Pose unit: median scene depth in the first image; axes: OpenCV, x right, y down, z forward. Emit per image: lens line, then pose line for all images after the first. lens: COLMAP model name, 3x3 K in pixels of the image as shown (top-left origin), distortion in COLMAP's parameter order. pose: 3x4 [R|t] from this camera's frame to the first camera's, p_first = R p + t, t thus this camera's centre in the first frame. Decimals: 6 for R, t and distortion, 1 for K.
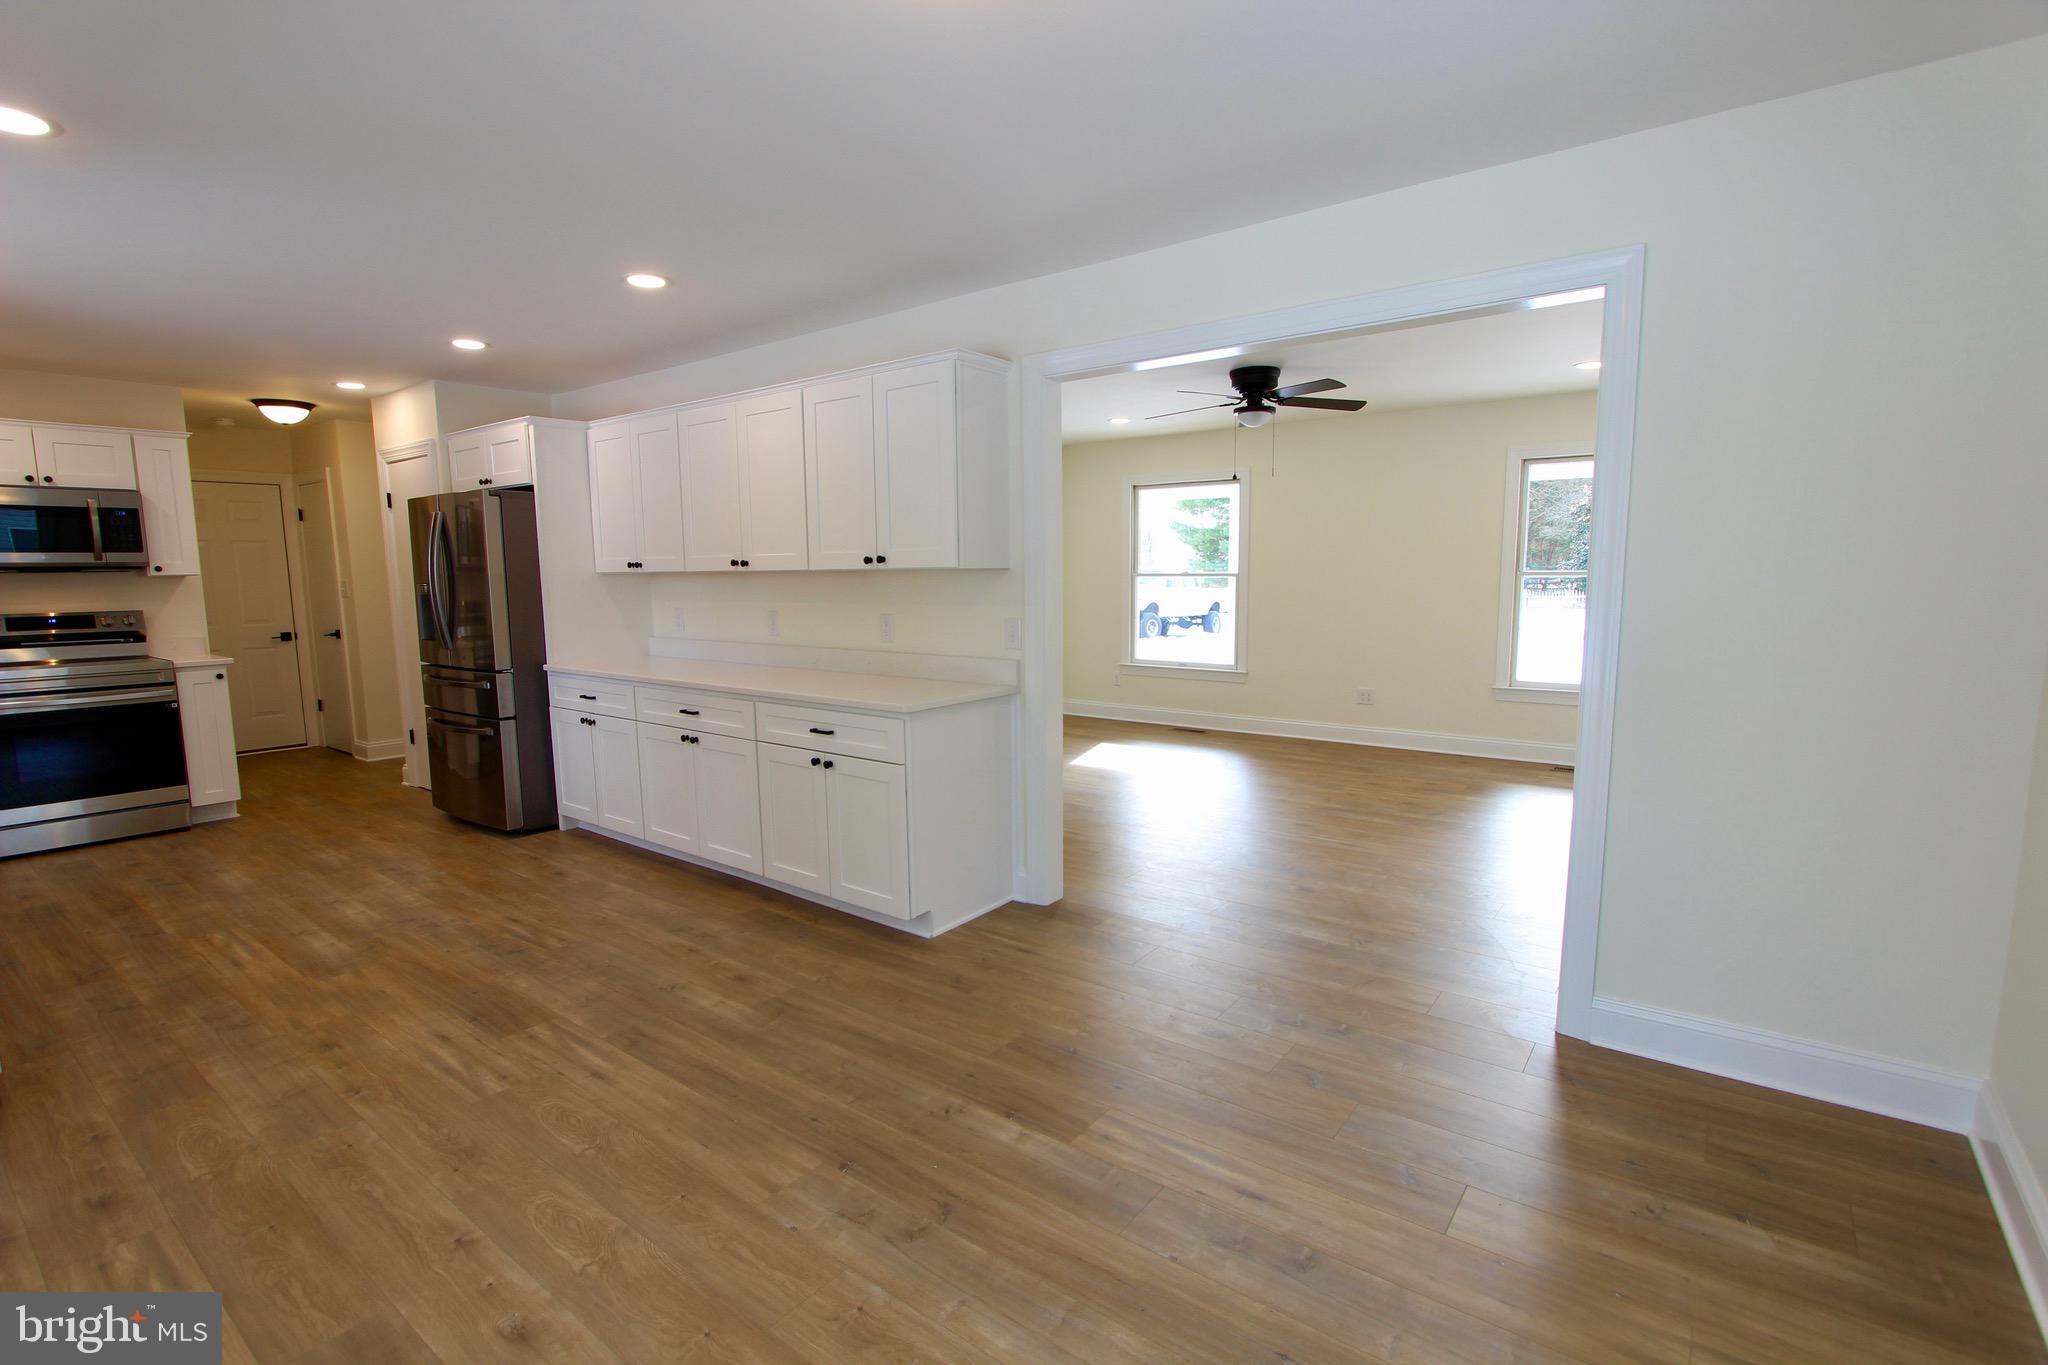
lens RADIAL K [[949.0, 0, 1024.4], [0, 949.0, 690.5], [0, 0, 1]] dist [-0.017601, 0.002795]
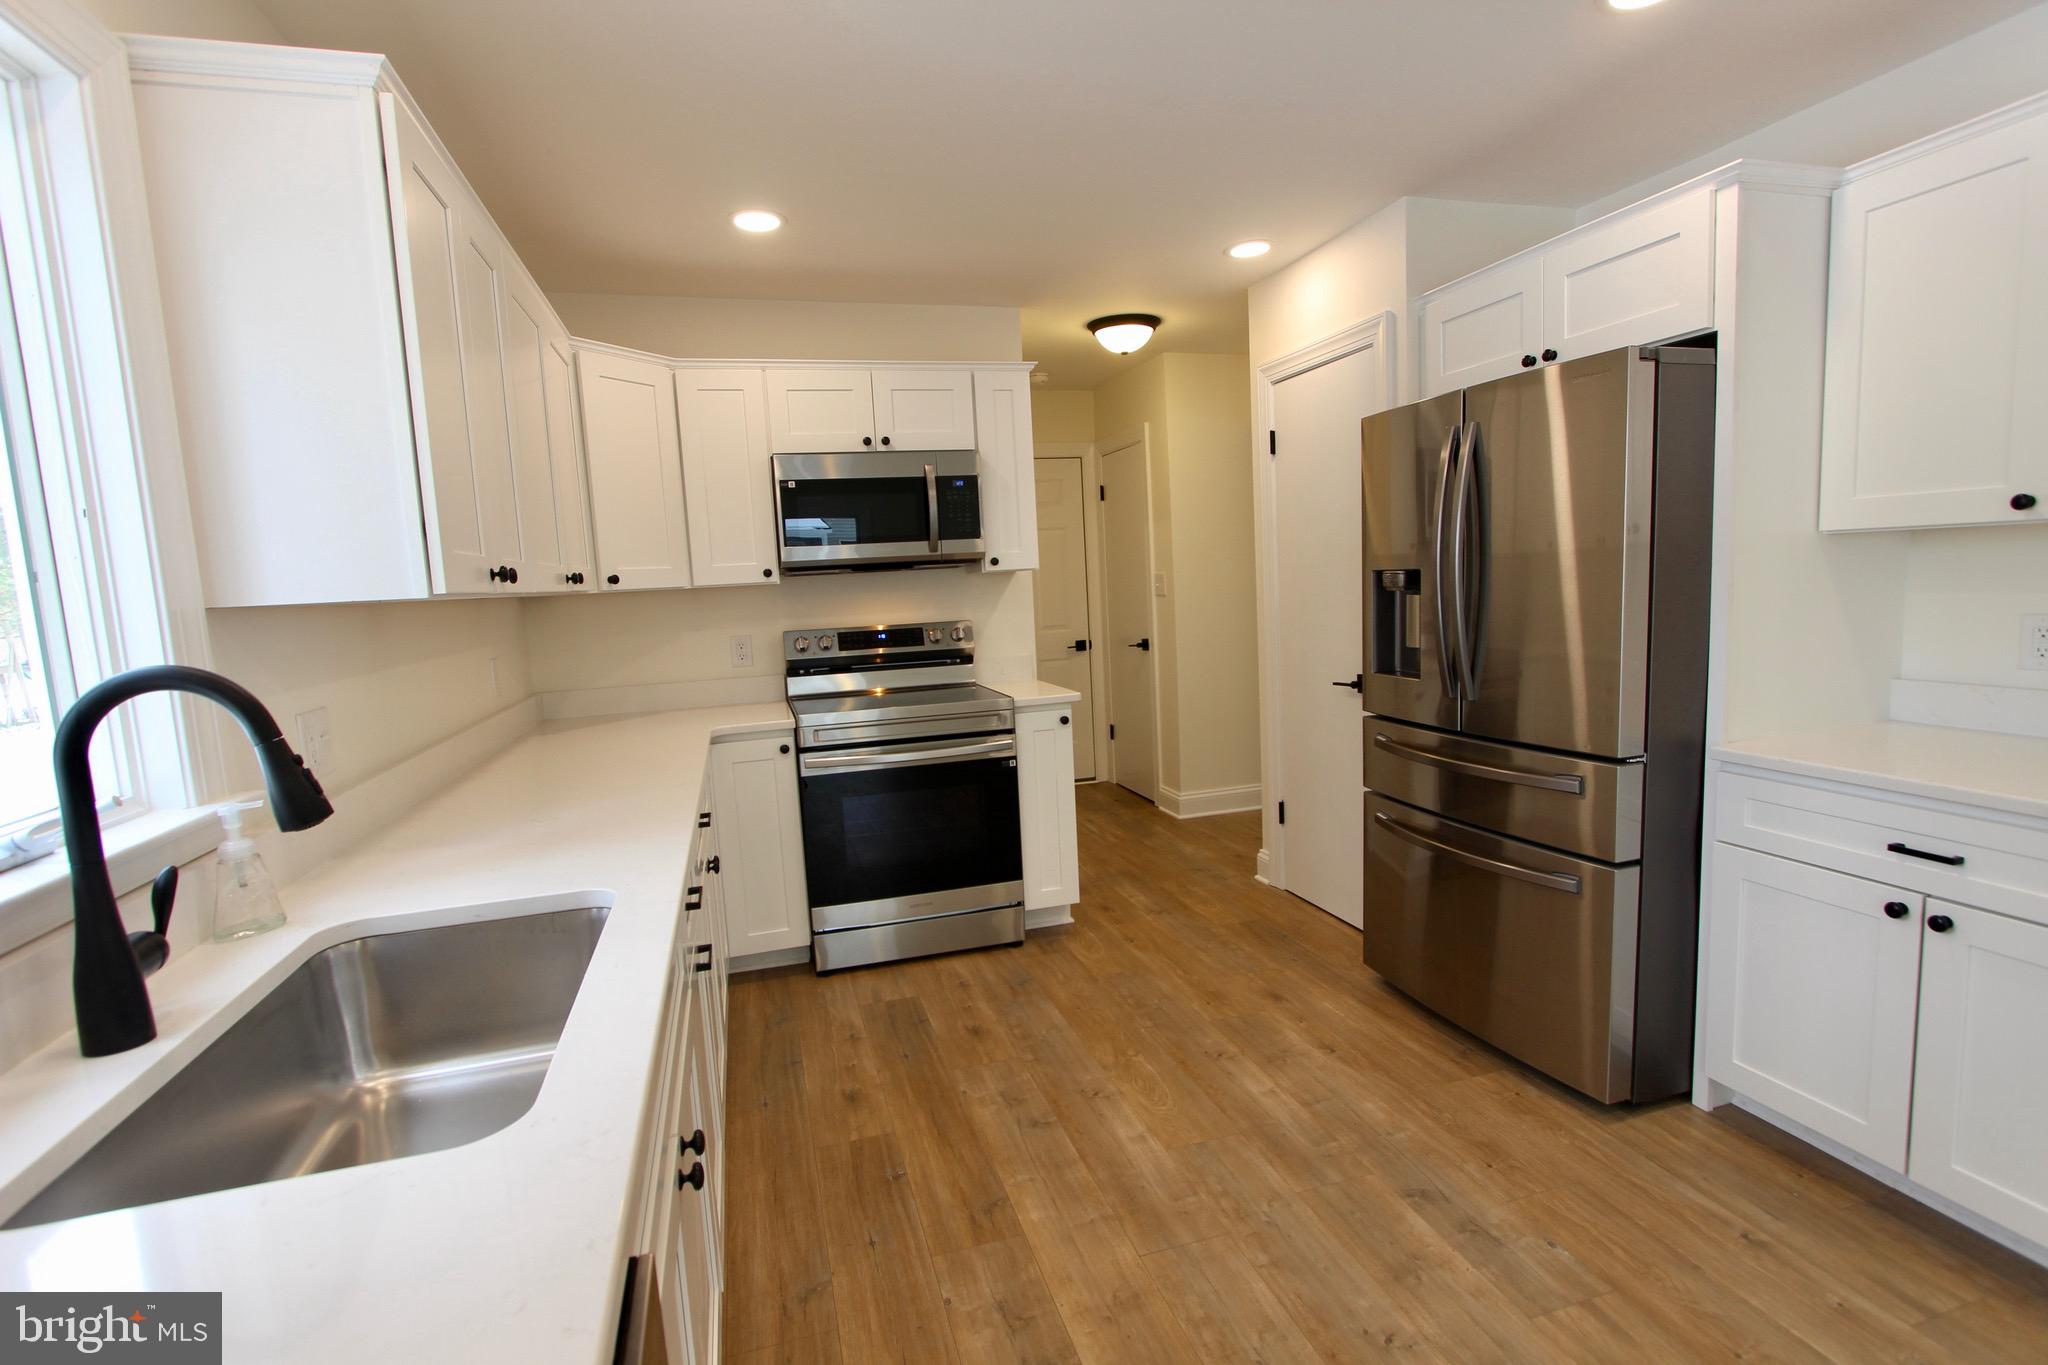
lens RADIAL K [[949.0, 0, 1021.2], [0, 949.0, 690.5], [0, 0, 1]] dist [-0.017601, 0.002795]
pose [[0.806397, 0.038891, -0.590095, -0.539650], [-0.031694, 0.999243, 0.022546, -0.055825], [0.590525, 0.000521, 0.807019, 0.487292]]
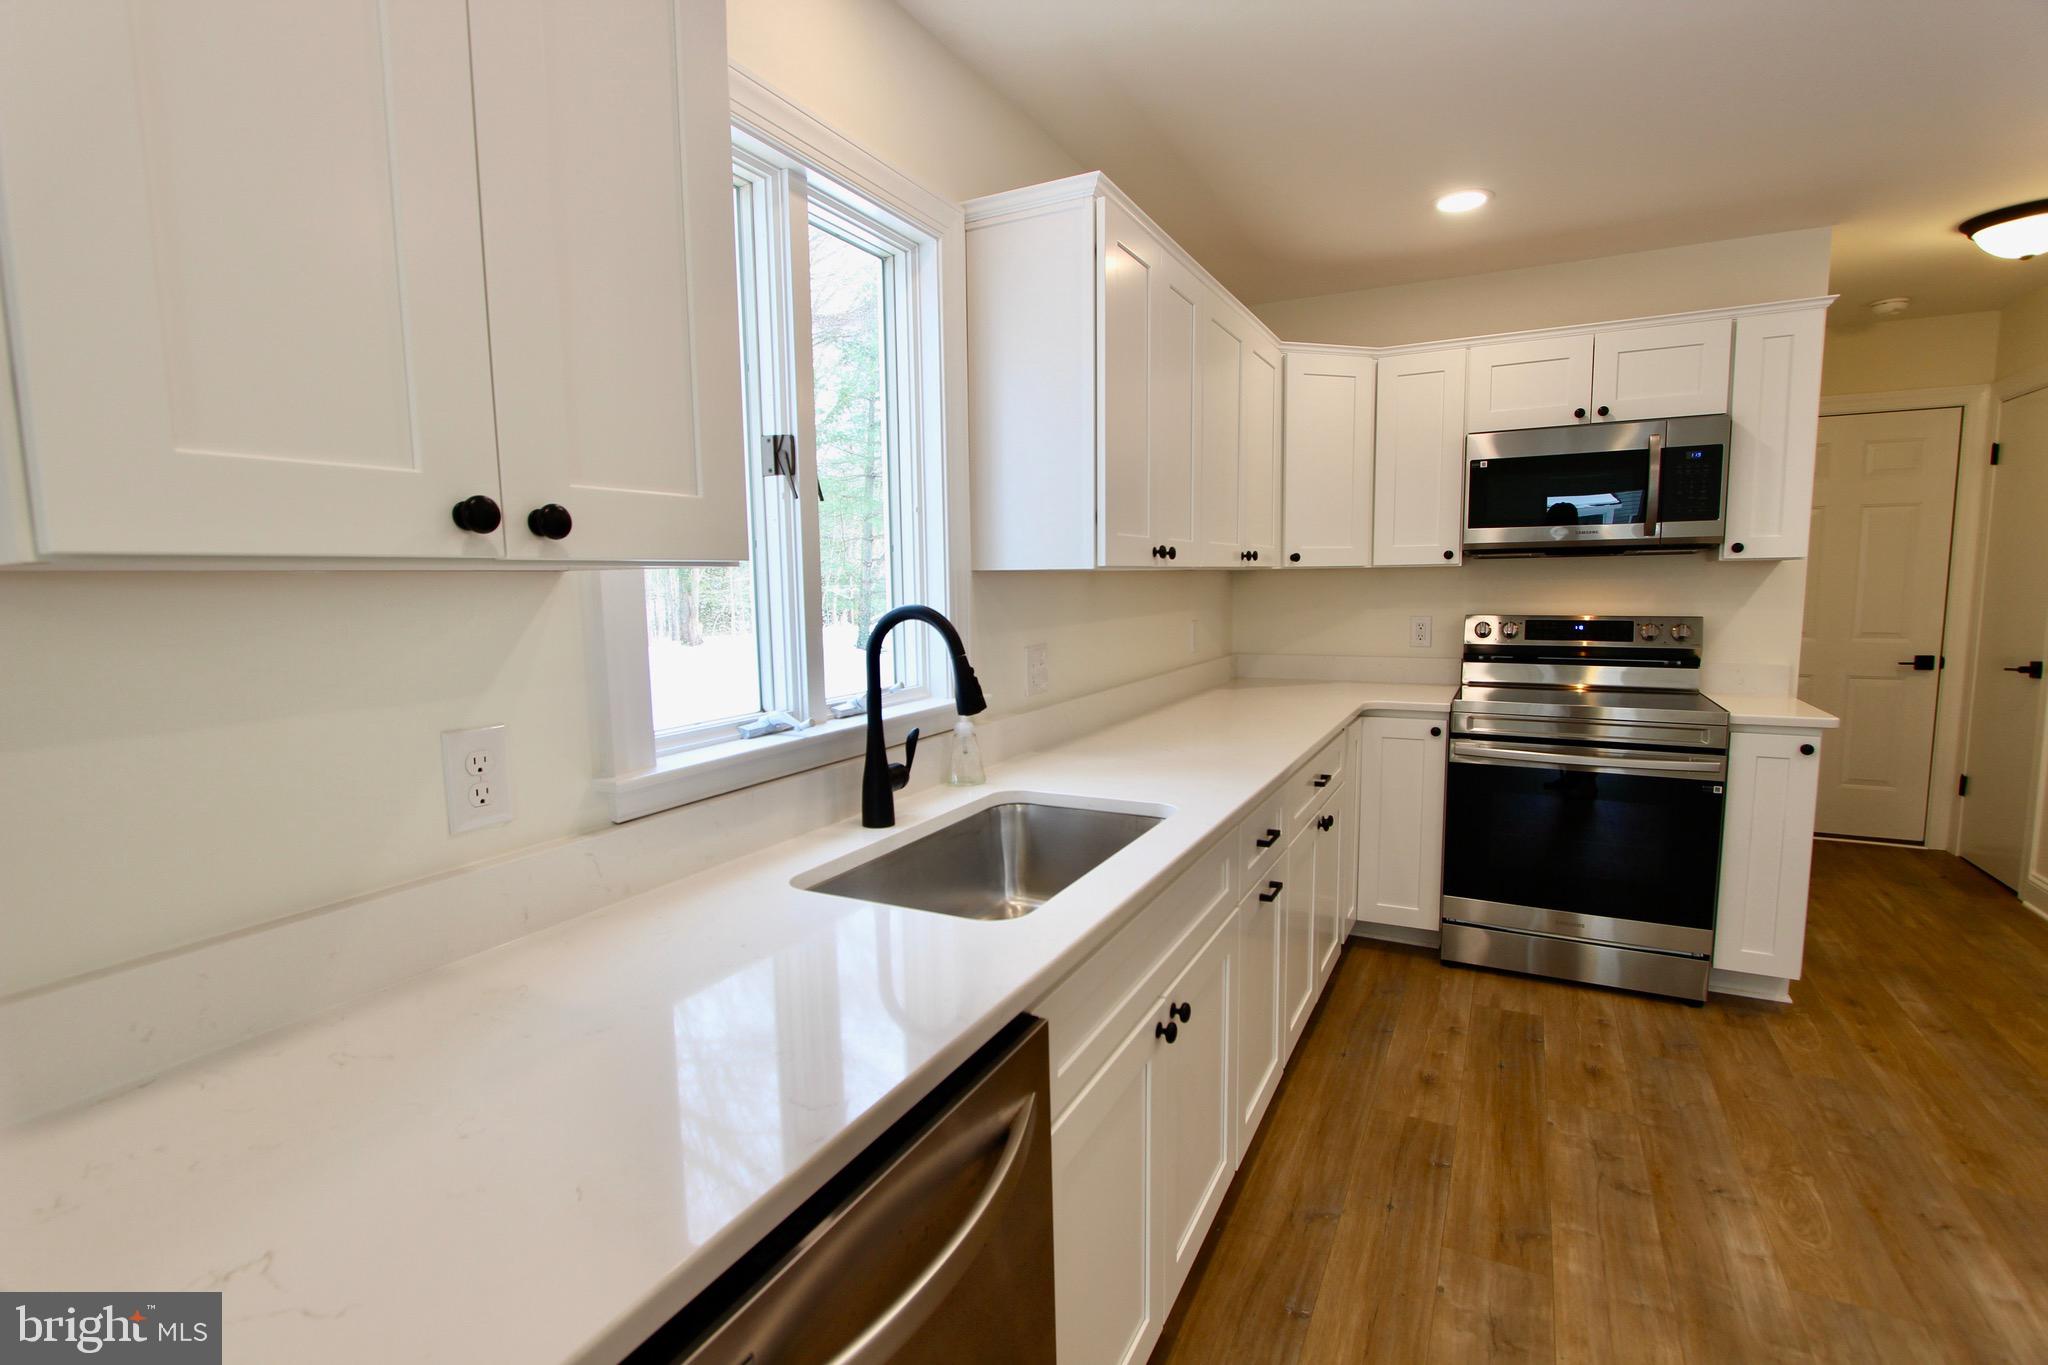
lens RADIAL K [[949.0, 0, 1020.1], [0, 949.0, 690.9], [0, 0, 1]] dist [-0.017601, 0.002795]
pose [[0.164818, 0.121392, -0.978825, -0.463599], [-0.110038, 0.988465, 0.104058, -0.059889], [0.980167, 0.090557, 0.176275, 0.521579]]
